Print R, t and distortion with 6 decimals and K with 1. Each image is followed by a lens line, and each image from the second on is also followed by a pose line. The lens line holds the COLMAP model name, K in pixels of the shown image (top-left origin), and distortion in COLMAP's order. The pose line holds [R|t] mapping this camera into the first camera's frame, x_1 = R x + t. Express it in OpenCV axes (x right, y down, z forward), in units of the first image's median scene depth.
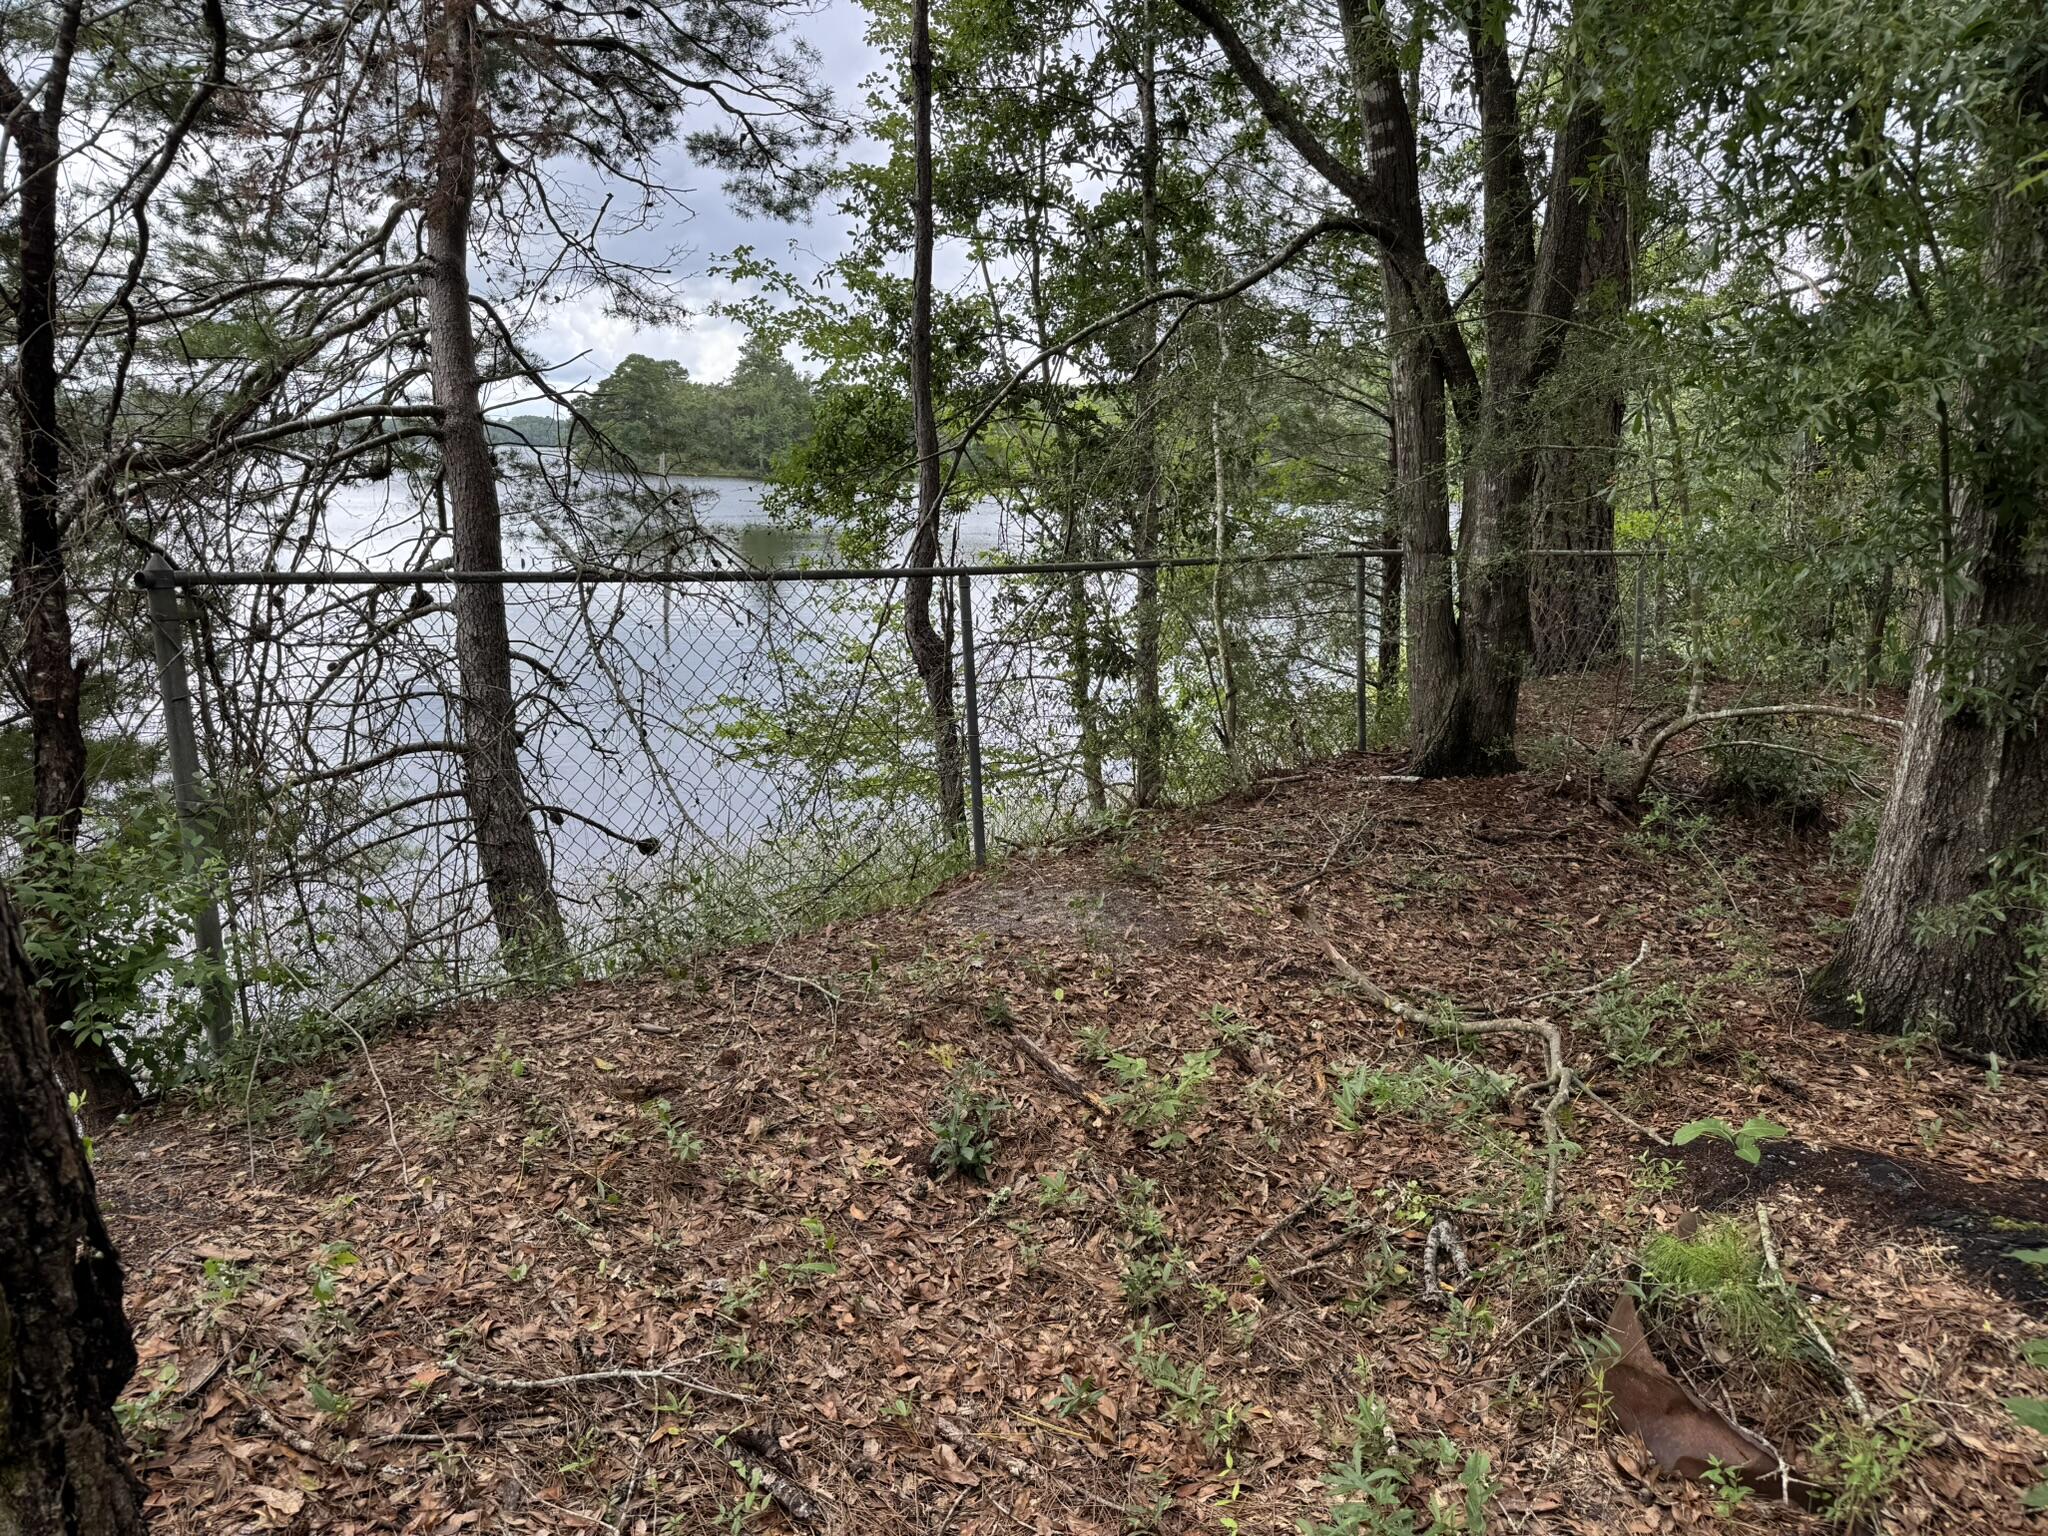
lens RADIAL K [[1441.8, 0, 992.0], [0, 1441.8, 774.0], [0, 0, 1]] dist [0.108952, -0.196093]
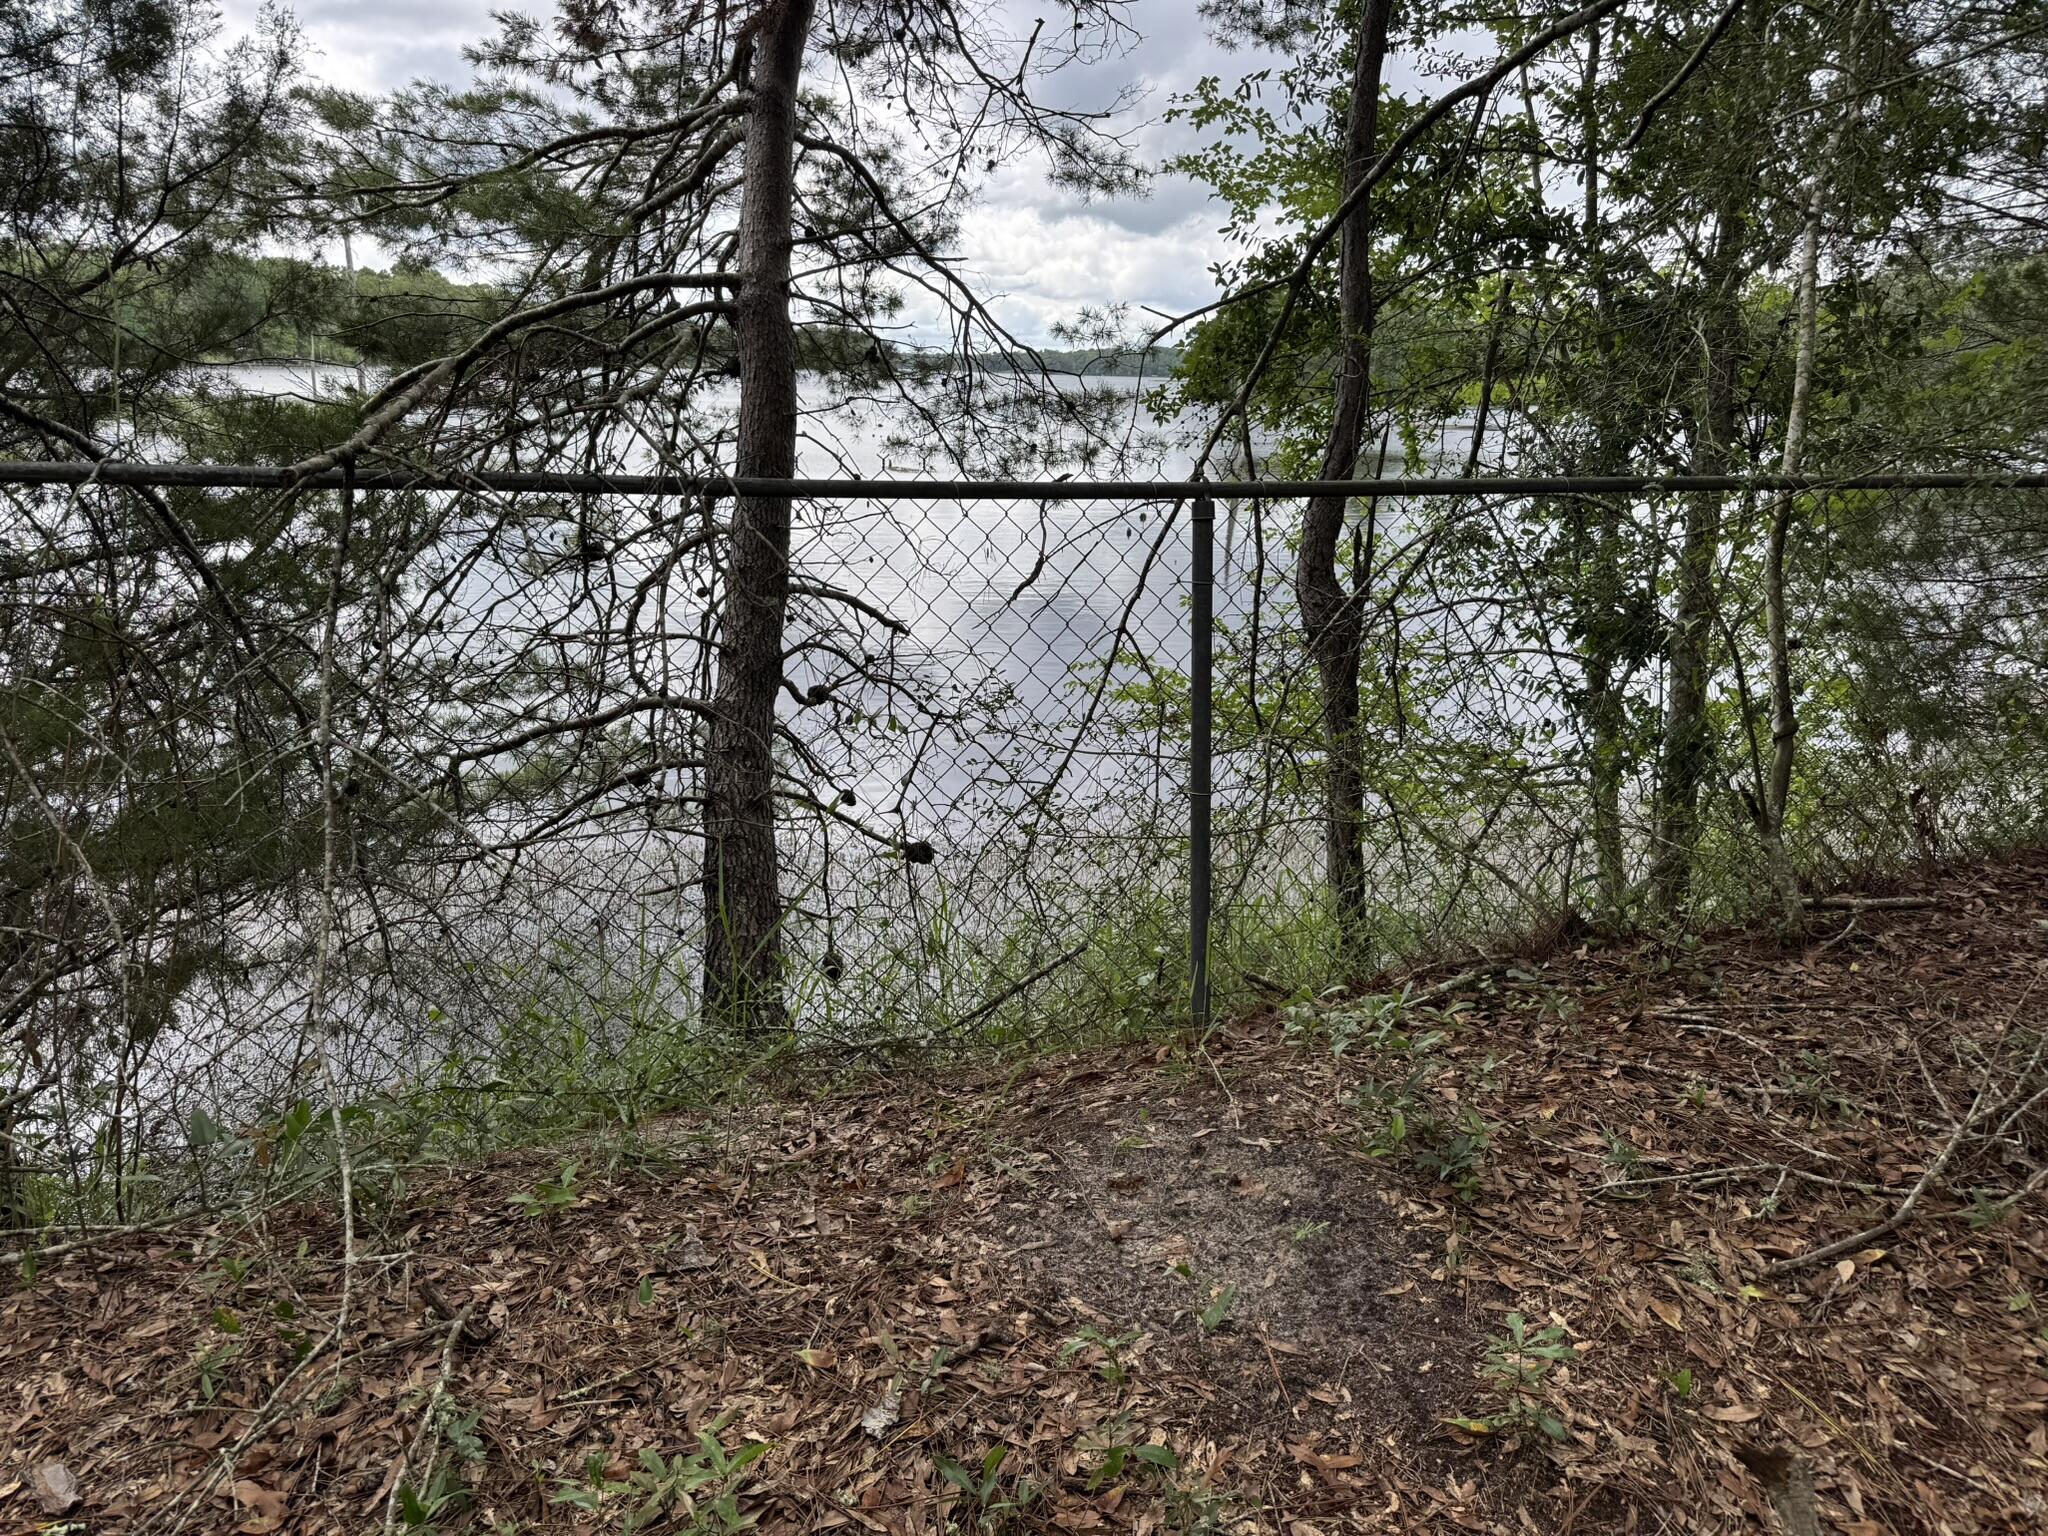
lens RADIAL K [[1441.8, 0, 992.0], [0, 1441.8, 774.0], [0, 0, 1]] dist [0.108952, -0.196093]
pose [[0.921616, 0.099854, -0.375036, 0.055502], [-0.082202, 0.994634, 0.062820, -0.028970], [0.379297, -0.027067, 0.924879, 0.217537]]
